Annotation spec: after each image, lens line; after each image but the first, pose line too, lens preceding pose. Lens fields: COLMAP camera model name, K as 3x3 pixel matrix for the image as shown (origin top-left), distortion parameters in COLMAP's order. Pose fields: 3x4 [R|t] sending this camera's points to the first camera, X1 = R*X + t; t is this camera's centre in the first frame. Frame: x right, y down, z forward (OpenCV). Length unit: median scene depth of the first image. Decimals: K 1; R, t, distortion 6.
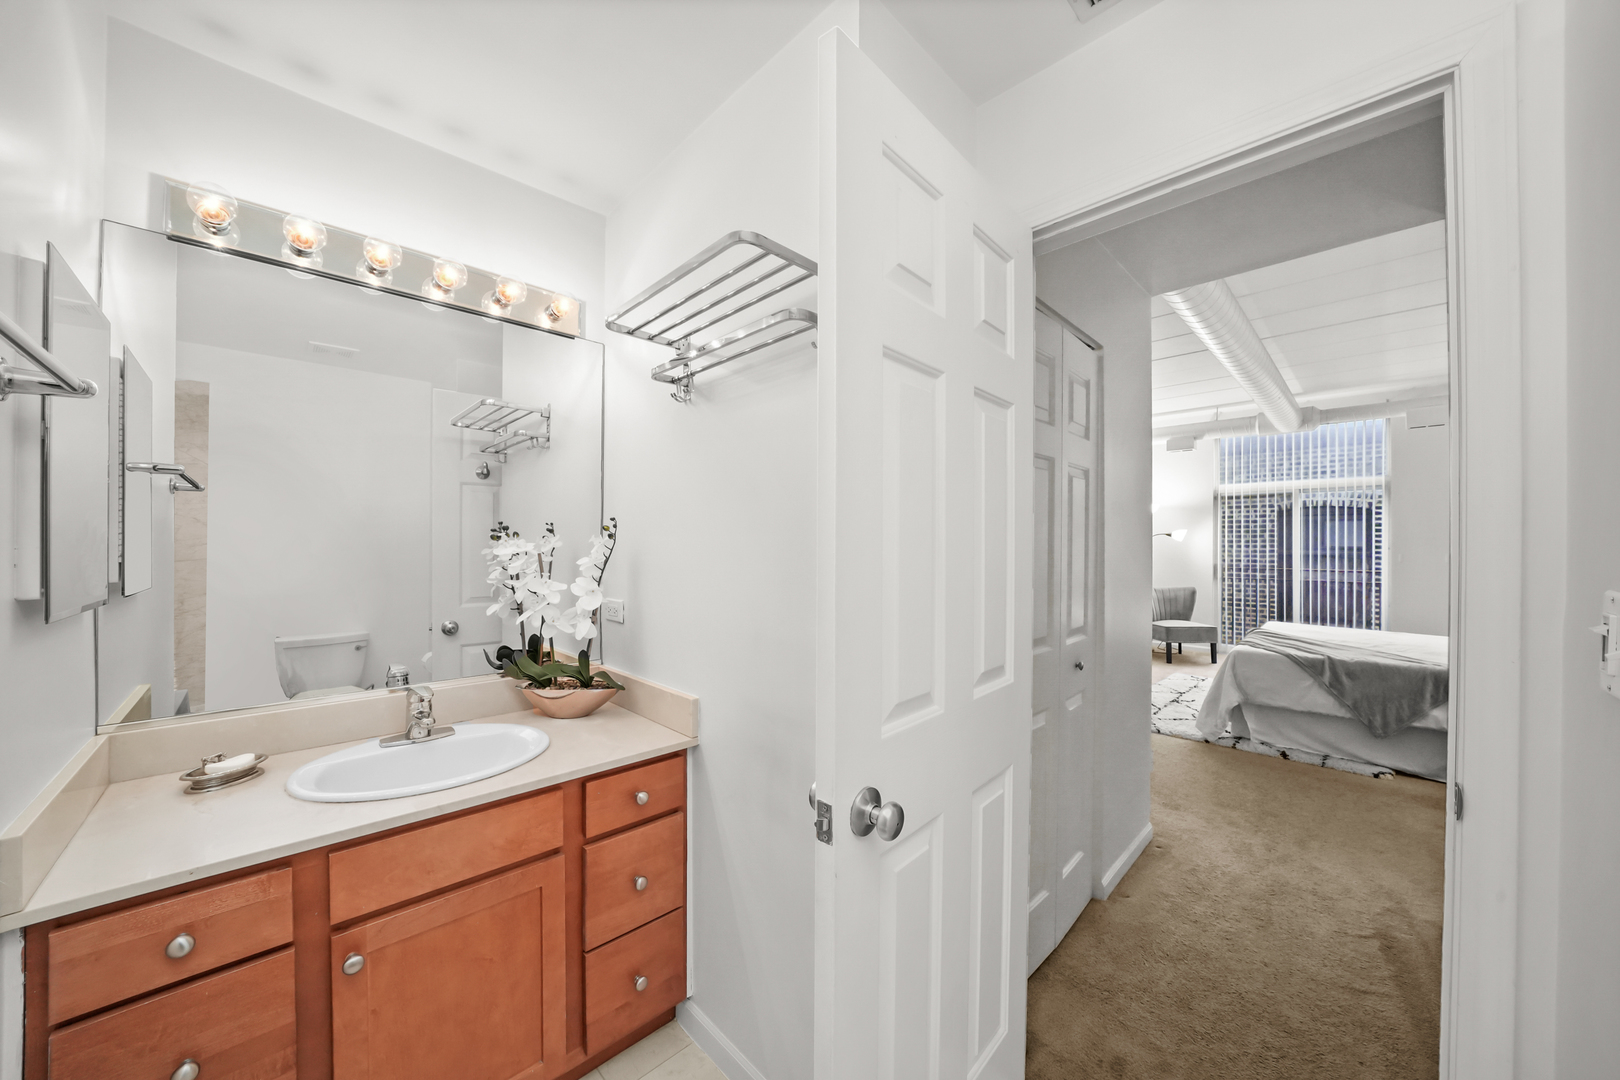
lens RADIAL K [[563.6, 0, 808.5], [0, 563.6, 543.0], [0, 0, 1]] dist [-0.019127, -0.000059]
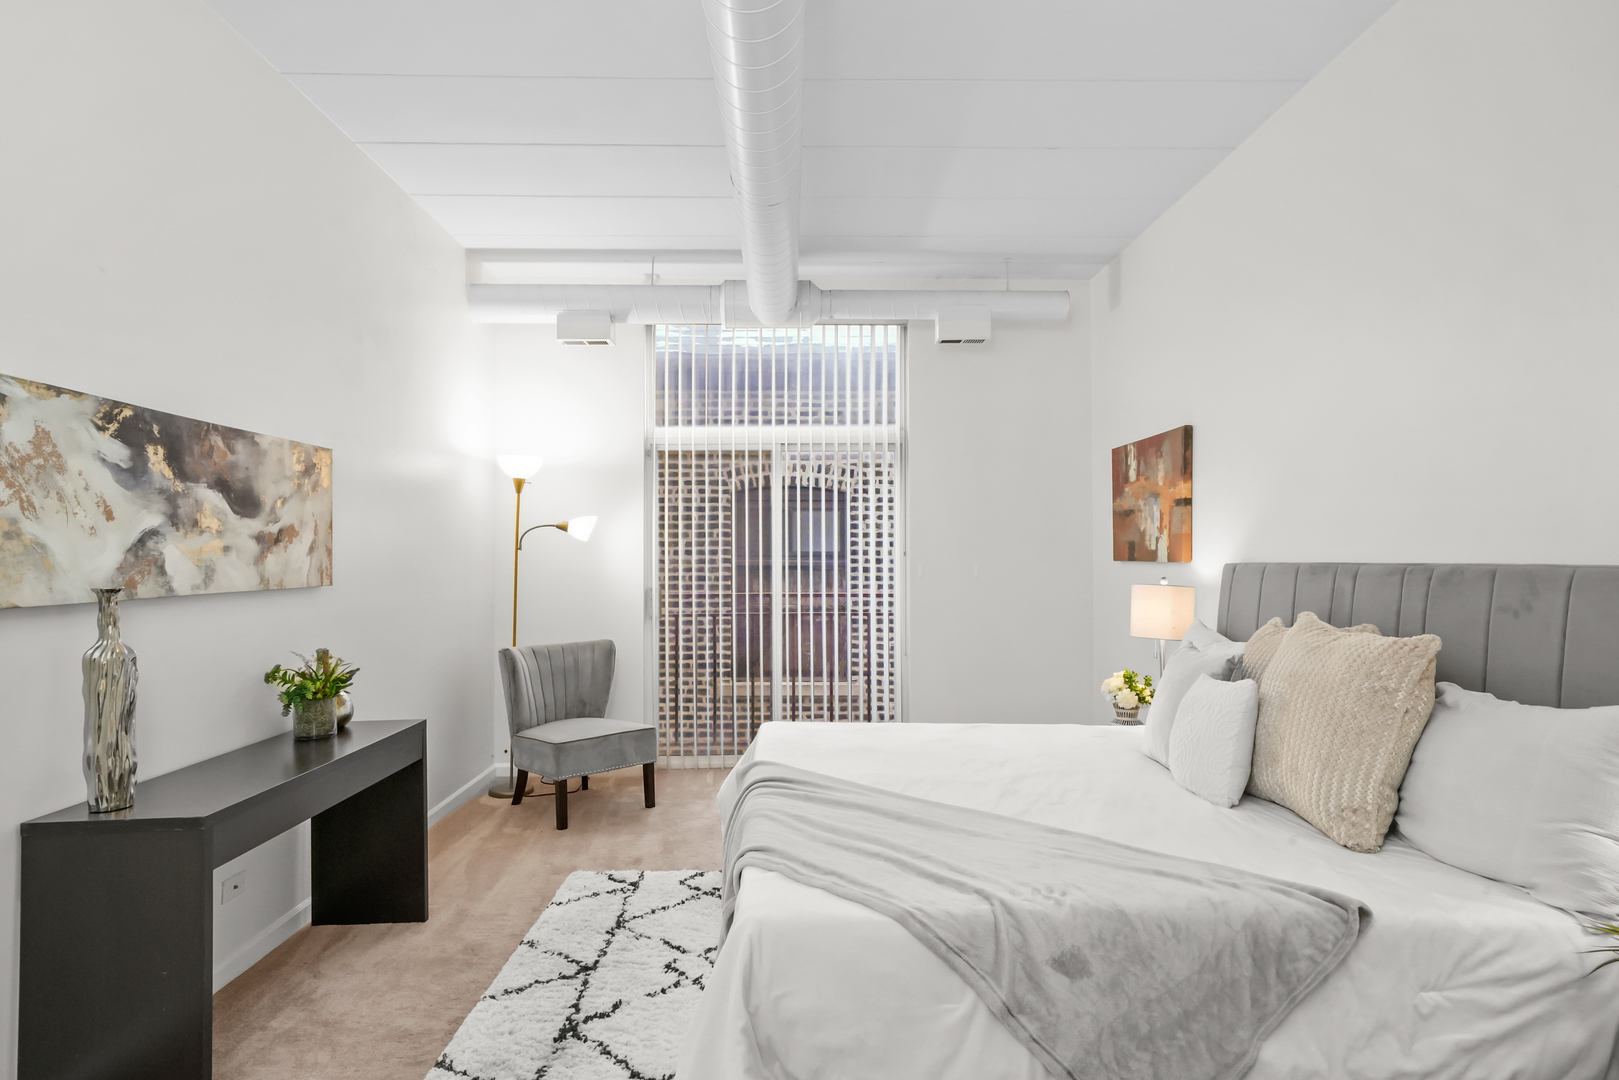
lens RADIAL K [[915.9, 0, 809.5], [0, 915.9, 540.0], [0, 0, 1]] dist [0.036550, -0.000406]
pose [[0.679343, 0.004455, 0.733808, 0.220905], [0.003939, 0.999945, -0.009718, 0.003344], [-0.733811, 0.009492, 0.679288, 0.328013]]
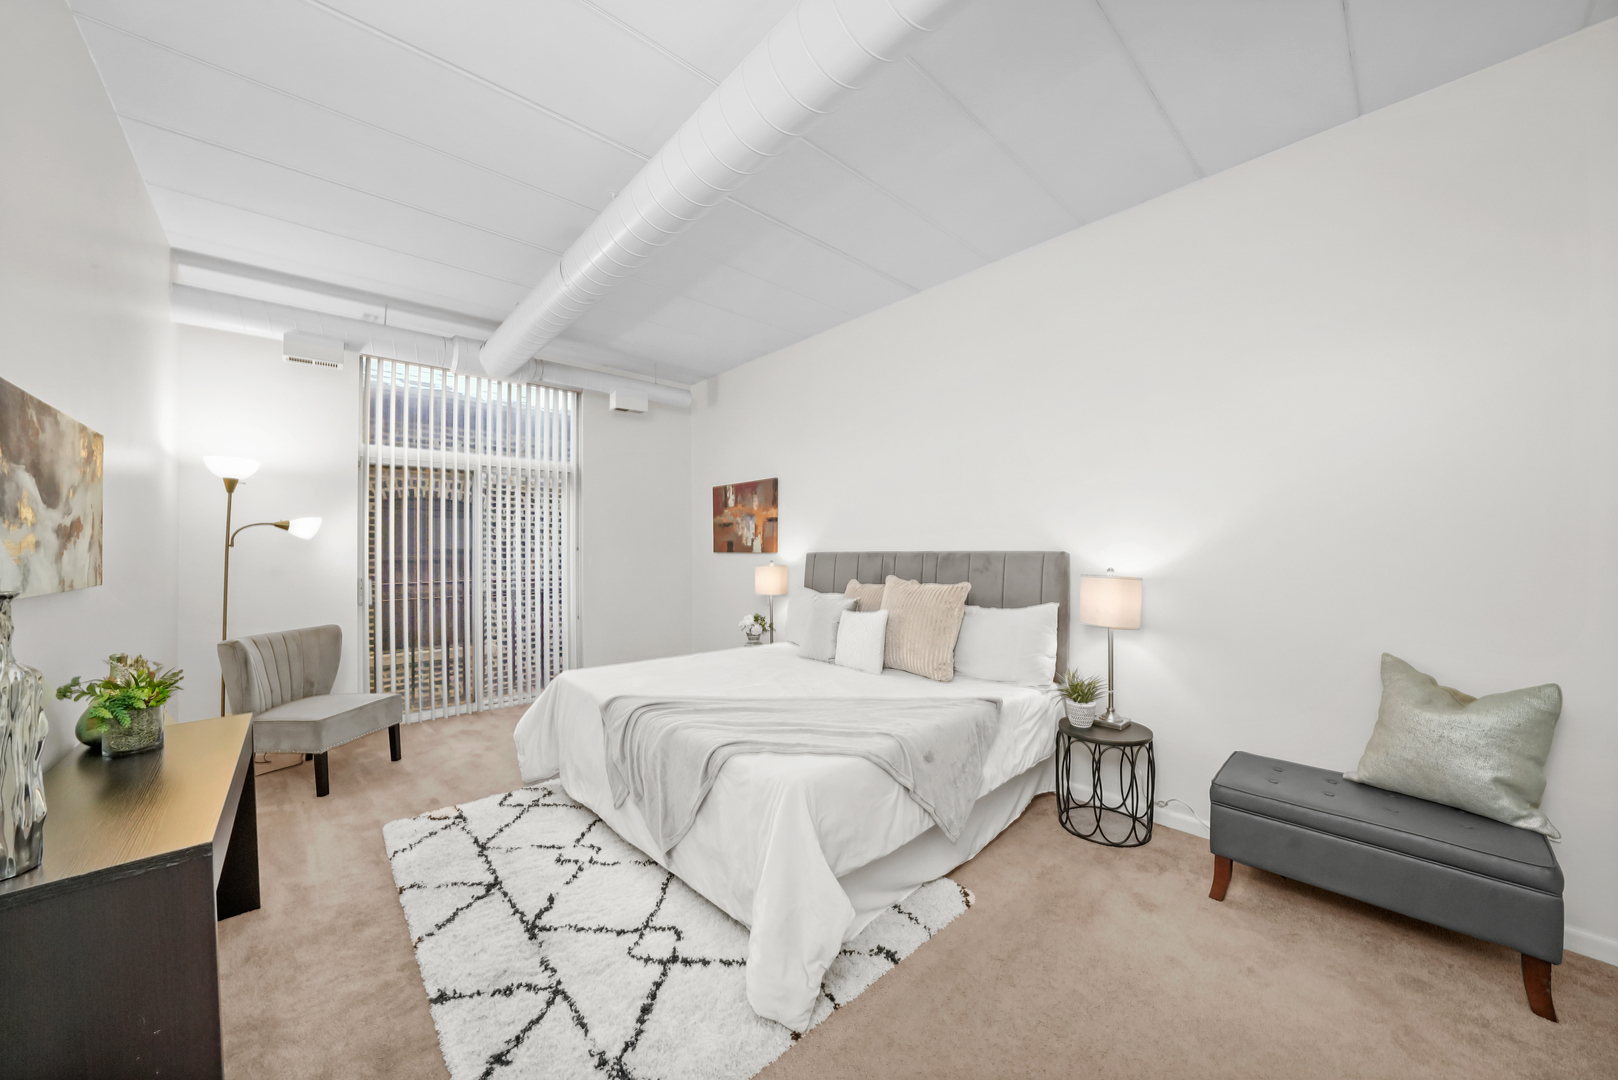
lens RADIAL K [[562.9, 0, 807.5], [0, 562.9, 543.0], [0, 0, 1]] dist [-0.019127, -0.000059]
pose [[0.031047, 0.002809, 0.999514, 0.161075], [0.004959, 0.999983, -0.002965, 0.003656], [-0.999506, 0.005049, 0.031033, 0.487752]]
